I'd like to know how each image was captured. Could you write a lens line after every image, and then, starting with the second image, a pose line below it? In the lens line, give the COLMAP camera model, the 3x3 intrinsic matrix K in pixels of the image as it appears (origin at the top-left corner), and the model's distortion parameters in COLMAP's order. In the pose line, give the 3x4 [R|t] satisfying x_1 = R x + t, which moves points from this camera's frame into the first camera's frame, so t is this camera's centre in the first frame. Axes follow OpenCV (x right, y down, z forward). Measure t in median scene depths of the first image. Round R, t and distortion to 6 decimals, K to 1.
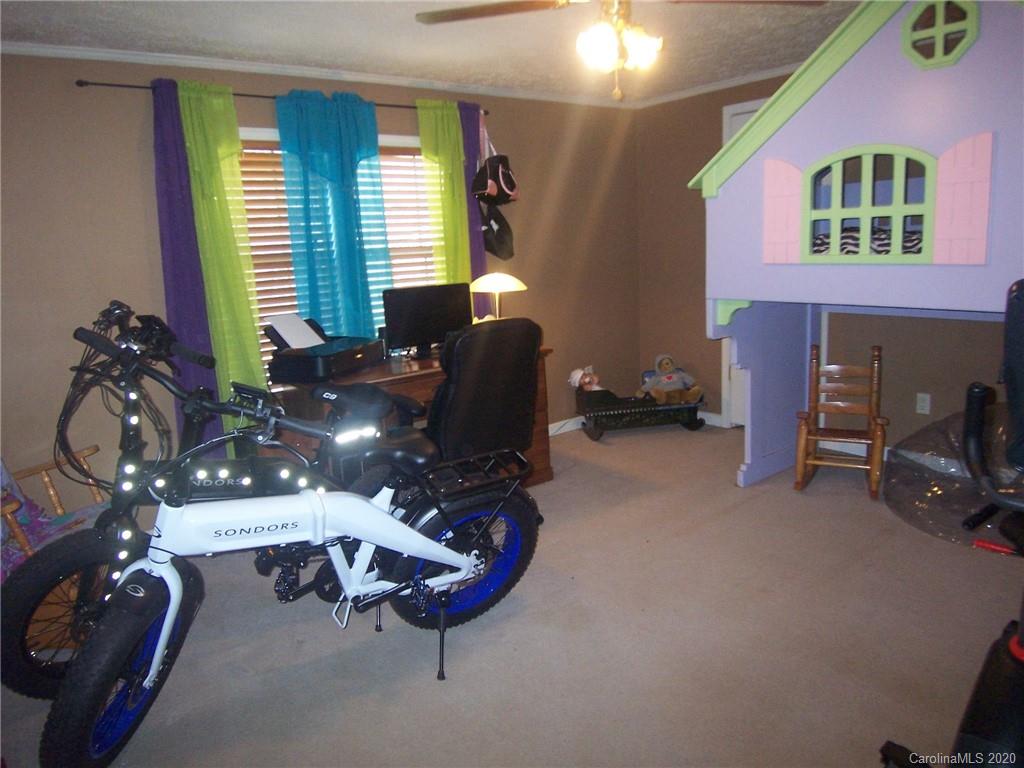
lens RADIAL K [[691.5, 0, 508.2], [0, 691.5, 387.7], [0, 0, 1]] dist [-0.029532, -0.029975]
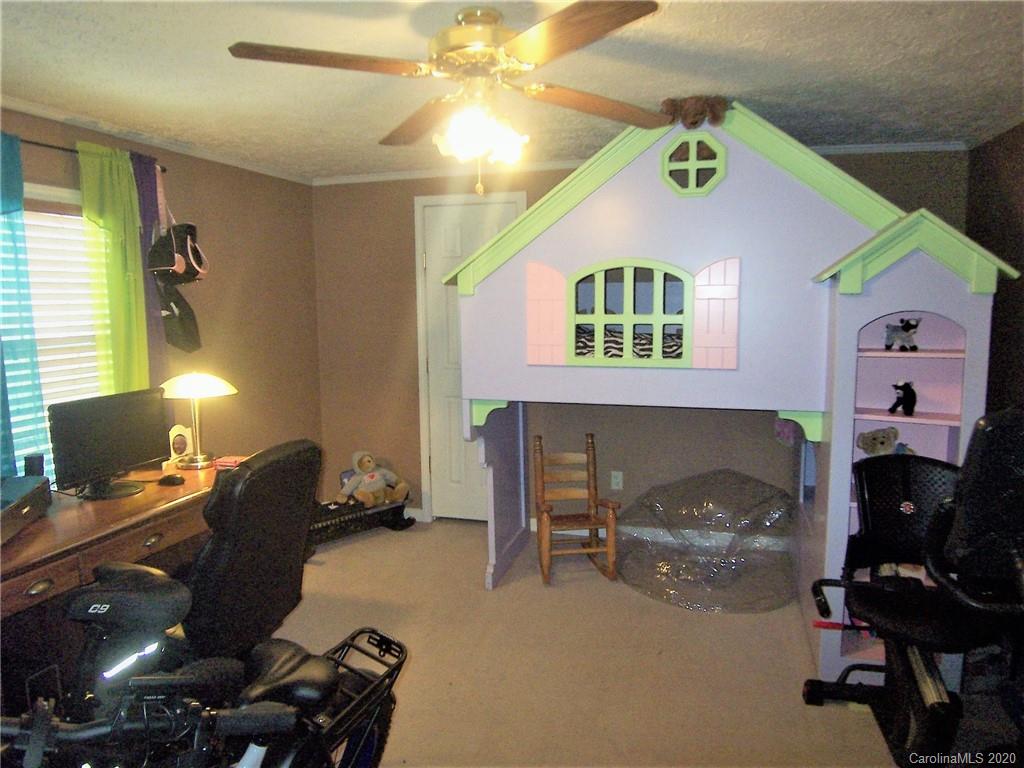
lens RADIAL K [[691.5, 0, 514.6], [0, 691.5, 383.6], [0, 0, 1]] dist [-0.029532, -0.029975]
pose [[0.808655, -0.027168, 0.587656, -0.183104], [0.088000, 0.993280, -0.075174, -0.063385], [-0.581664, 0.112504, 0.805611, 0.167862]]
